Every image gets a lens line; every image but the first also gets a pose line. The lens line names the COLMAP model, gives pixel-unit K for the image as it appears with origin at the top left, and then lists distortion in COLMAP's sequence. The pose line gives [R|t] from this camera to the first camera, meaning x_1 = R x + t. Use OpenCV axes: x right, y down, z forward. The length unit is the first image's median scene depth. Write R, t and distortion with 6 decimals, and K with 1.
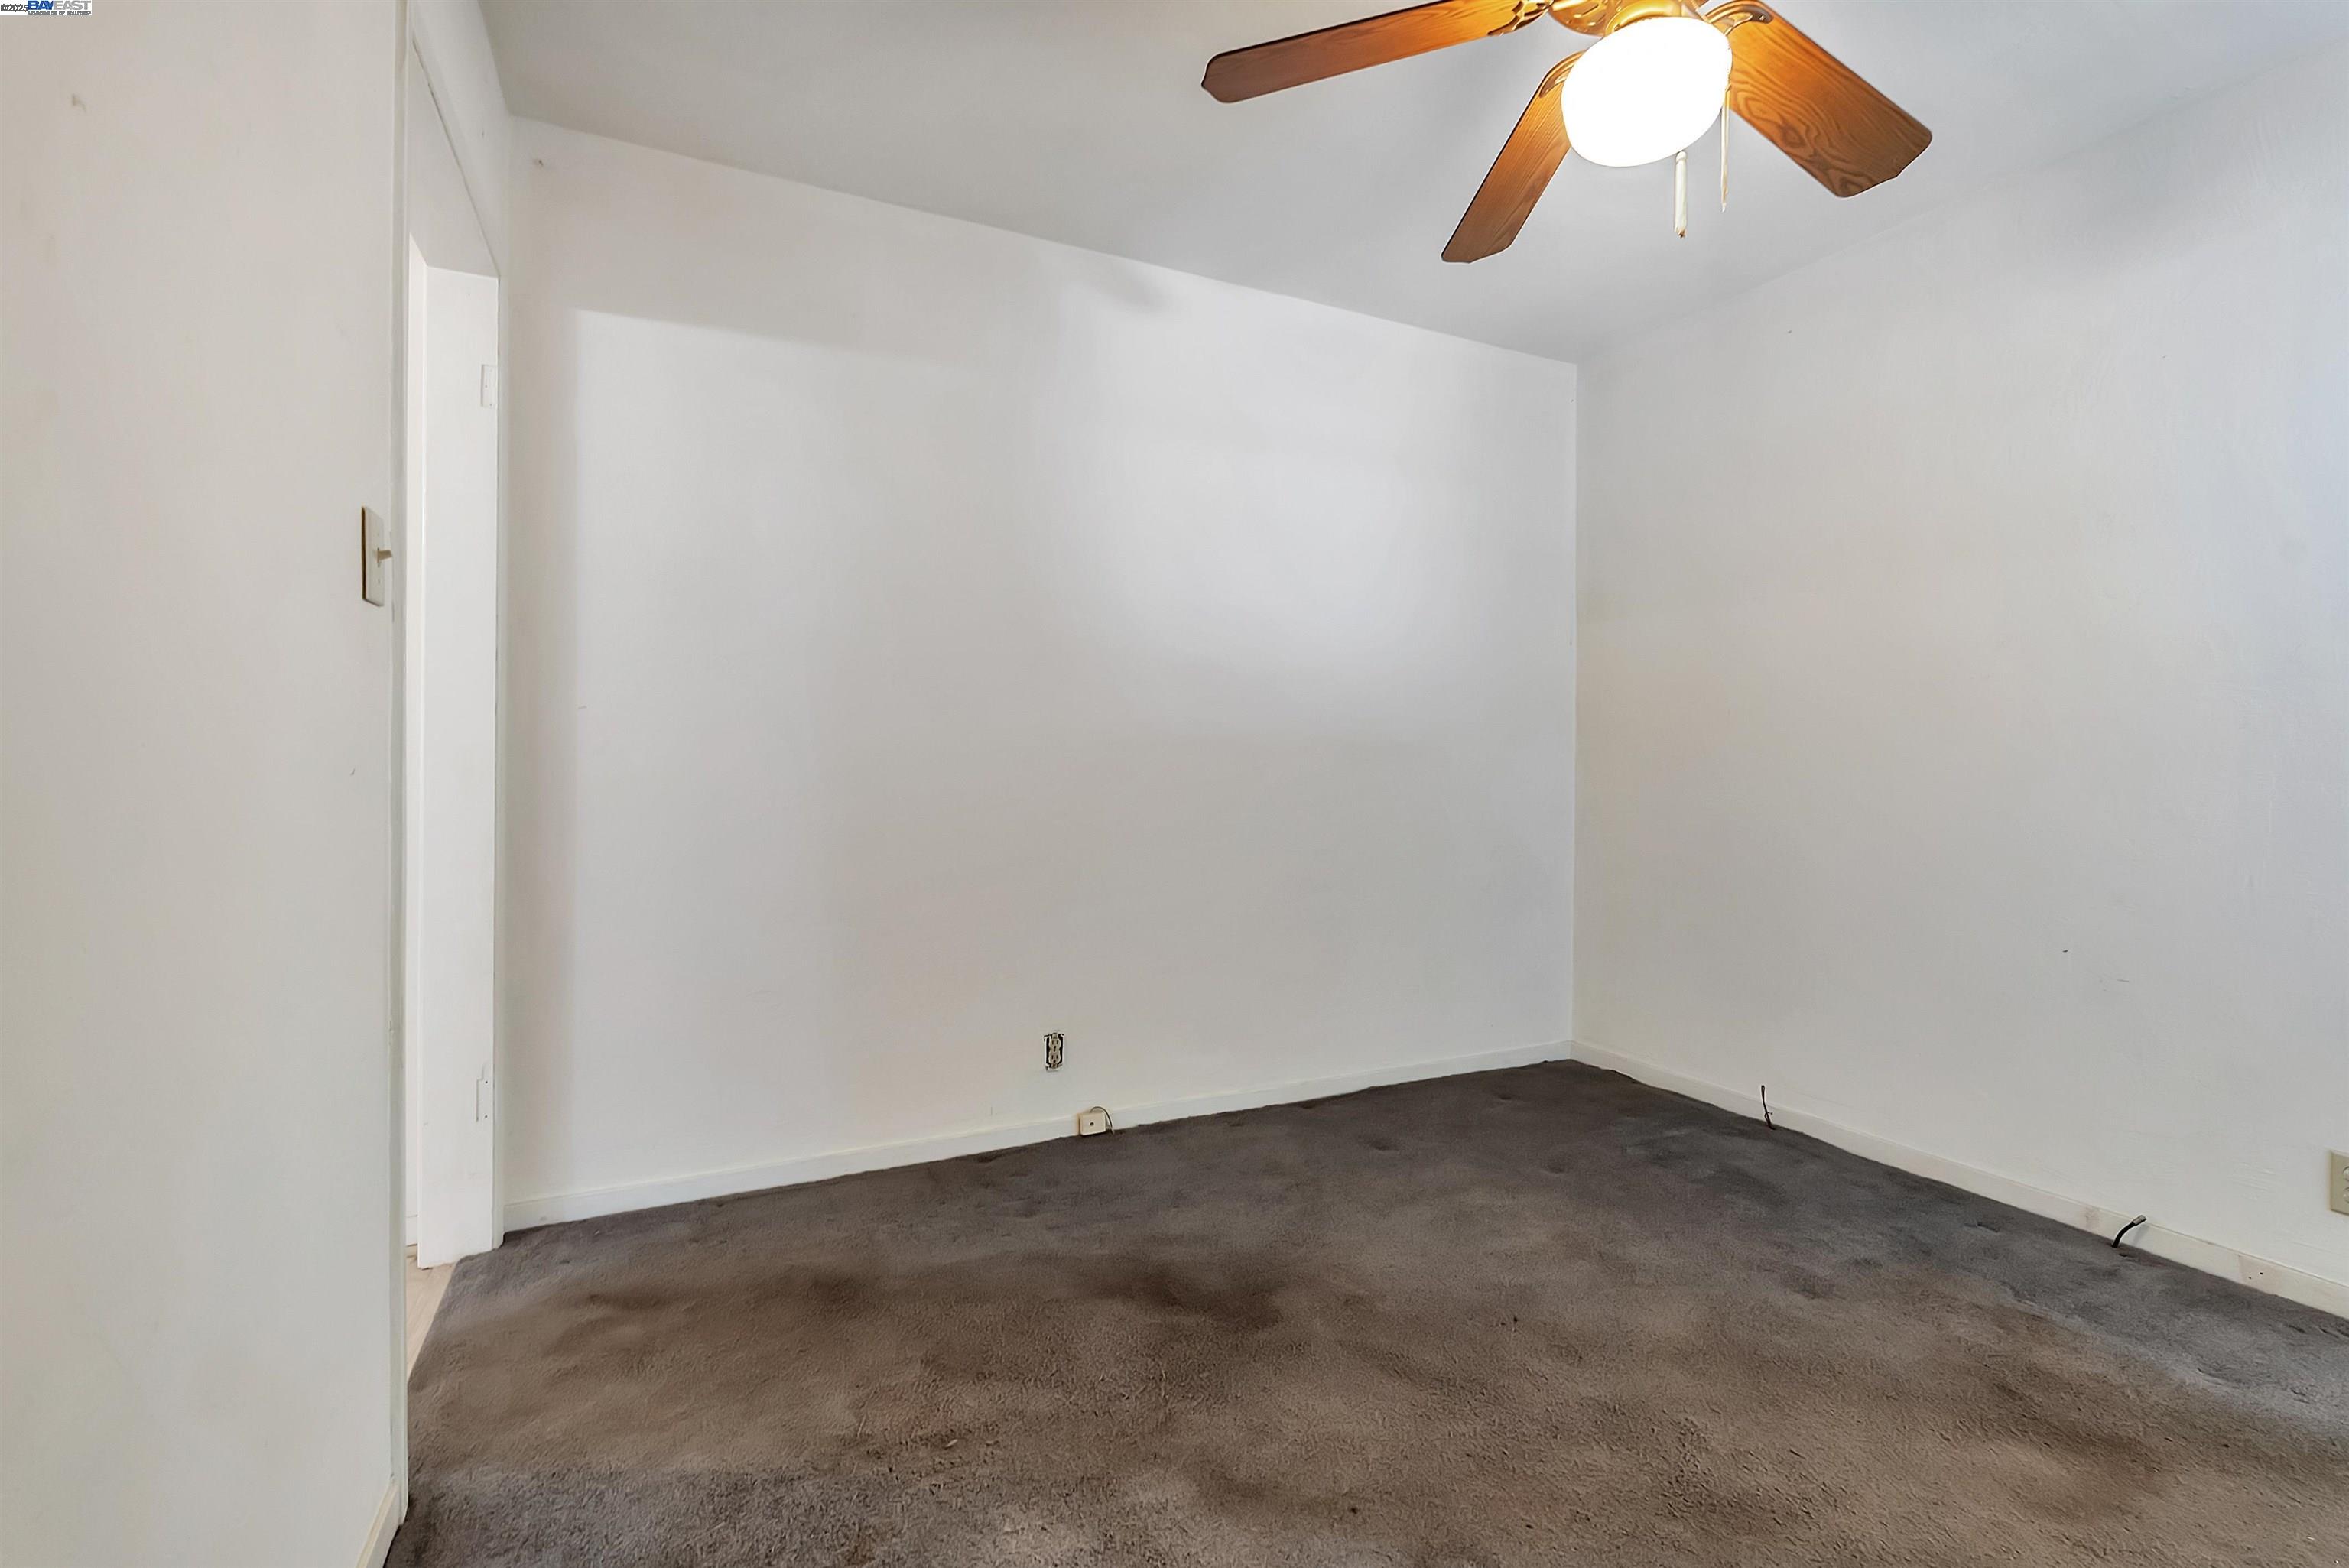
lens RADIAL K [[1046.0, 0, 1172.1], [0, 1046.0, 769.6], [0, 0, 1]] dist [-0.009231, -0.000390]
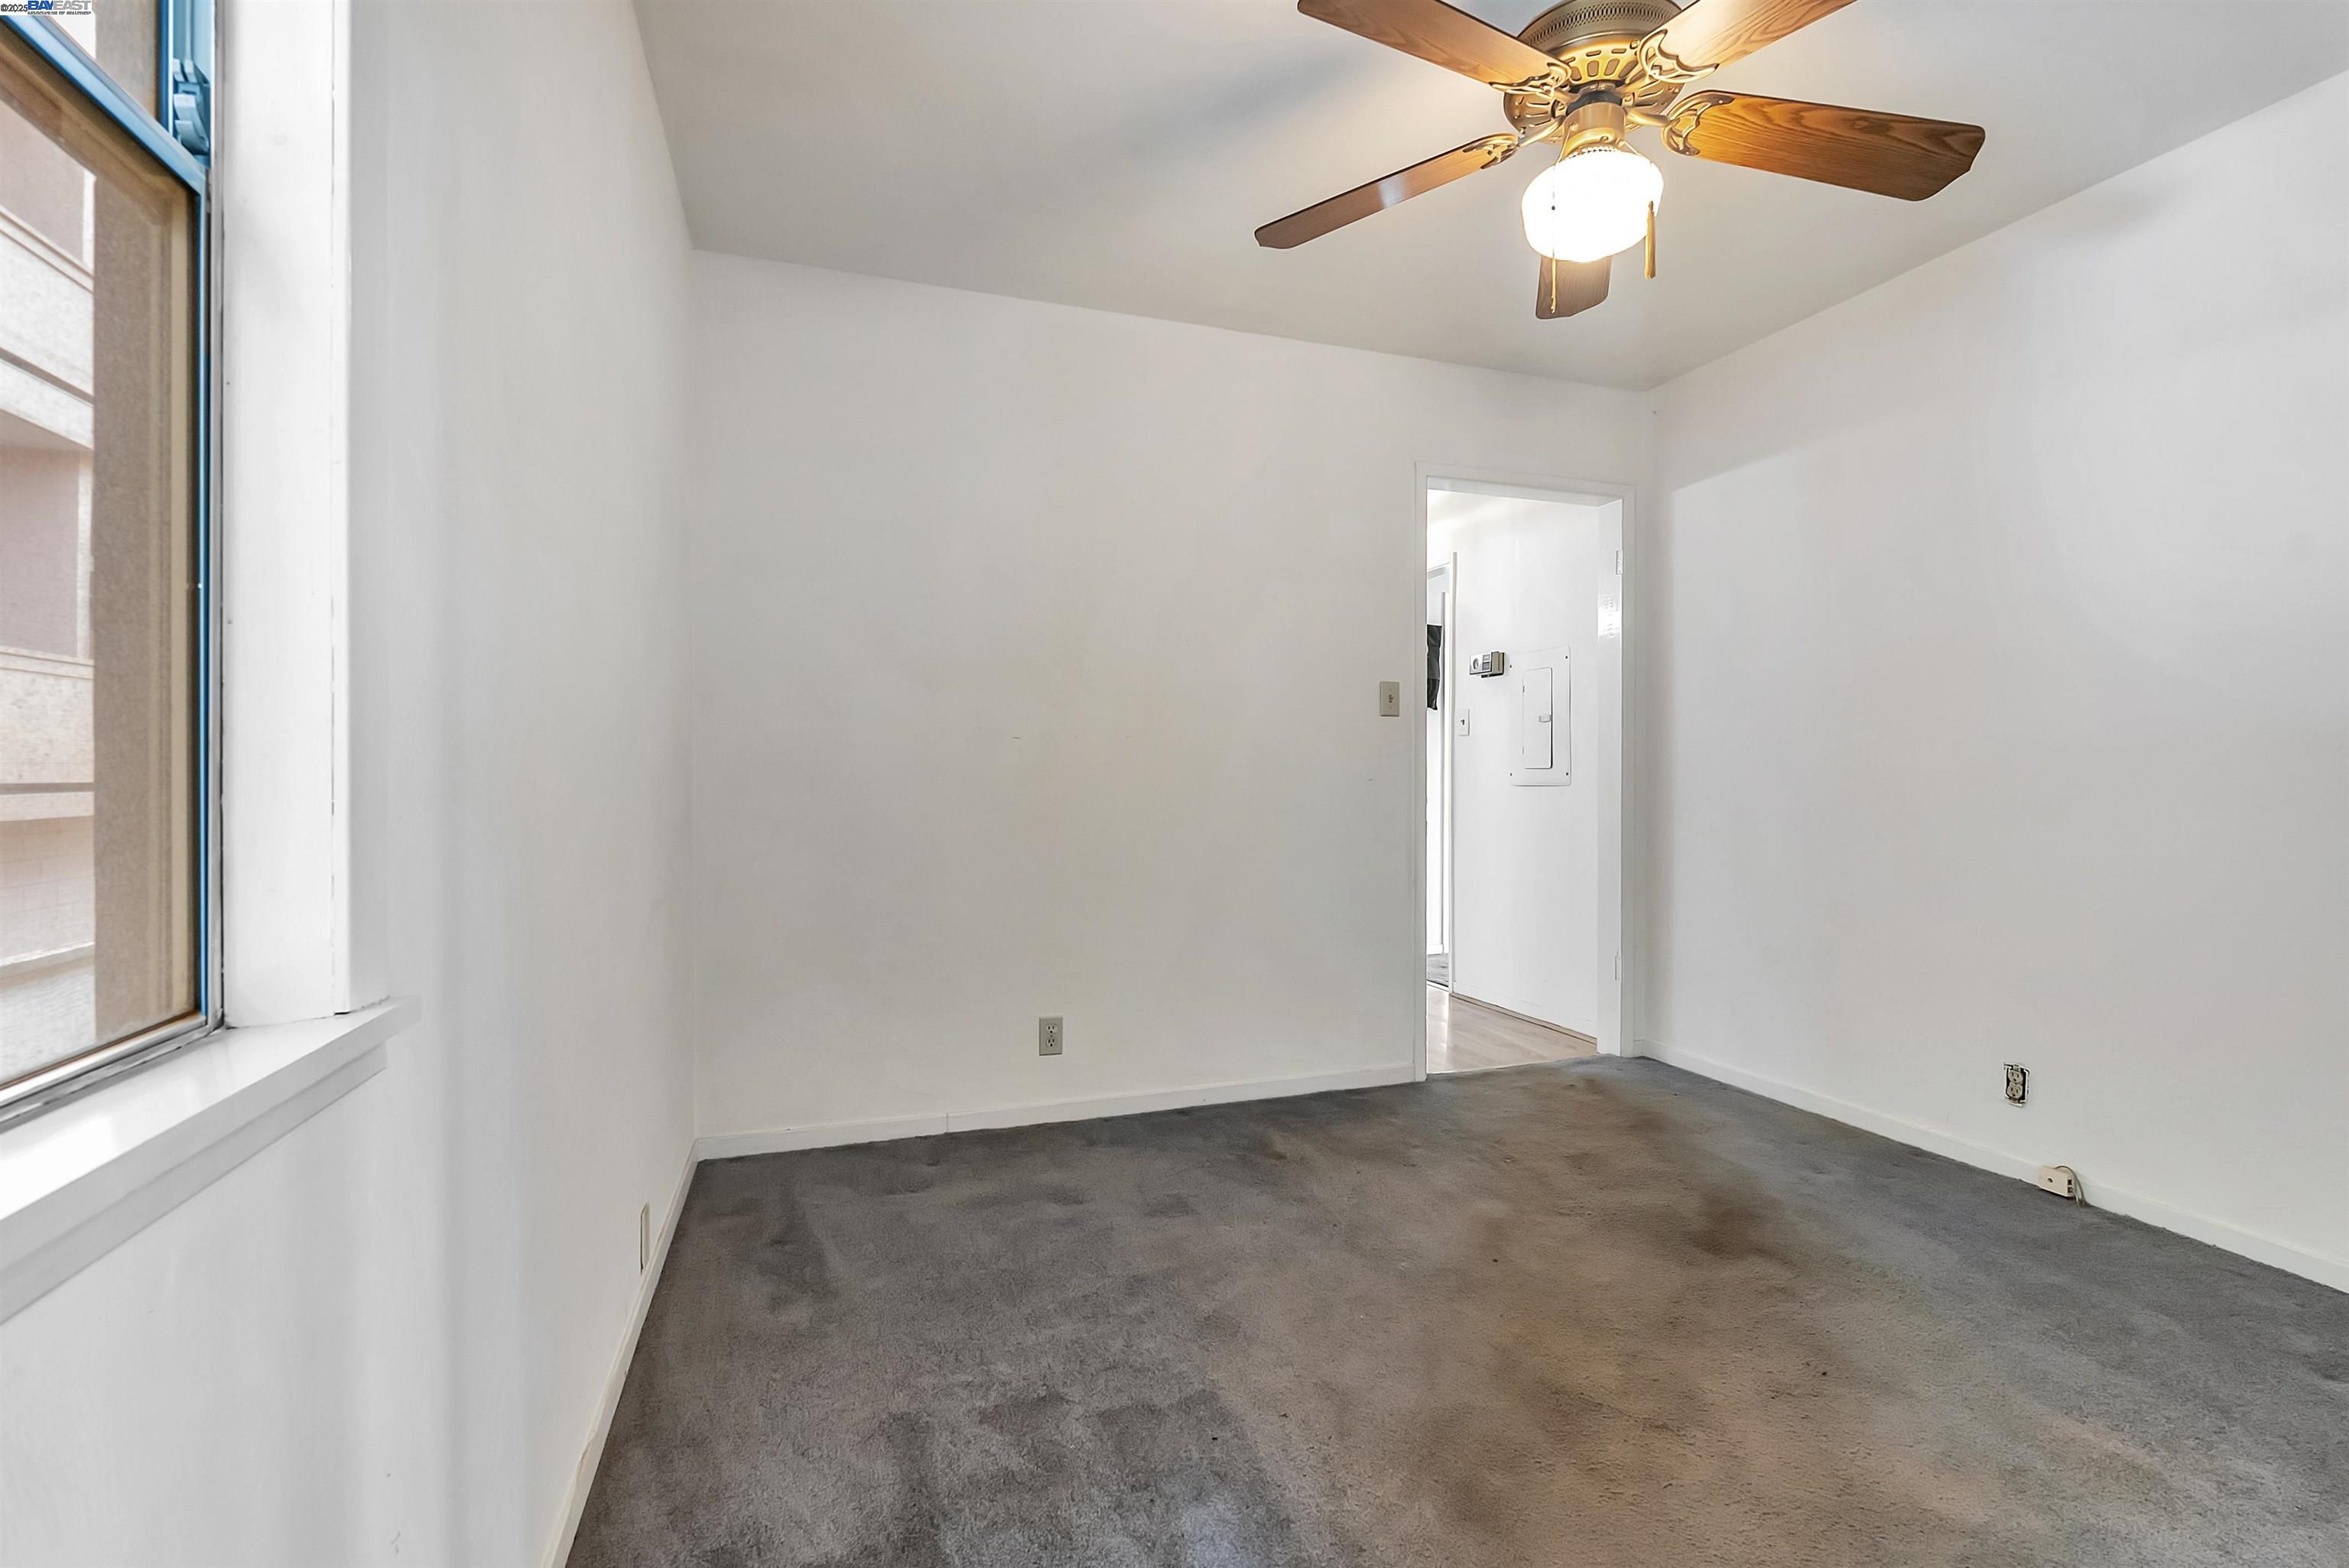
lens RADIAL K [[1046.0, 0, 1171.7], [0, 1046.0, 779.4], [0, 0, 1]] dist [-0.009231, -0.000390]
pose [[-0.126091, 0.003089, -0.992014, 1.146361], [-0.009131, 0.999949, 0.004274, -0.000385], [0.991977, 0.009597, -0.126057, 0.464143]]
